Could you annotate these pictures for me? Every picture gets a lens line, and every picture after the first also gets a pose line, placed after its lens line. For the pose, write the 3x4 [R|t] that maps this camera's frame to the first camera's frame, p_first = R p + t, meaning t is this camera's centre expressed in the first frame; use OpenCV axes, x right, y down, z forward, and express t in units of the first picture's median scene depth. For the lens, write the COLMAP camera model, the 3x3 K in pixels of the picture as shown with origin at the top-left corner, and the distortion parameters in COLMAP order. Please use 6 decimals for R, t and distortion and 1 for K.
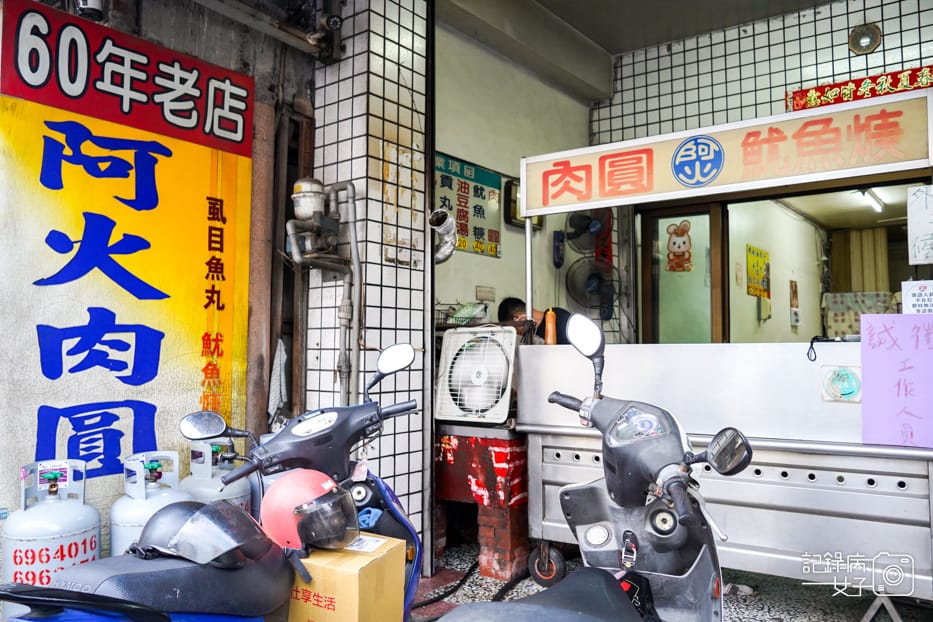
lens RADIAL K [[797.2, 0, 467.2], [0, 797.2, 305.4], [0, 0, 1]] dist [0.004820, 0.006080]
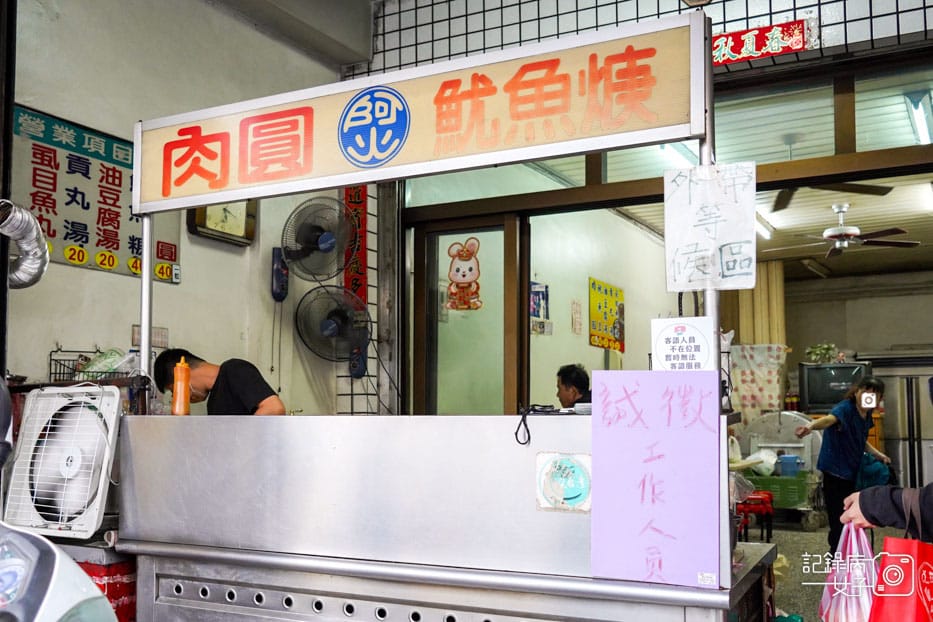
lens RADIAL K [[977.9, 0, 459.4], [0, 977.9, 357.0], [0, 0, 1]] dist [-0.015482, 0.000000]
pose [[0.994953, 0.010533, 0.099789, 0.241188], [-0.010186, 0.999940, -0.003986, 0.003445], [-0.099825, 0.002949, 0.995001, 0.191591]]
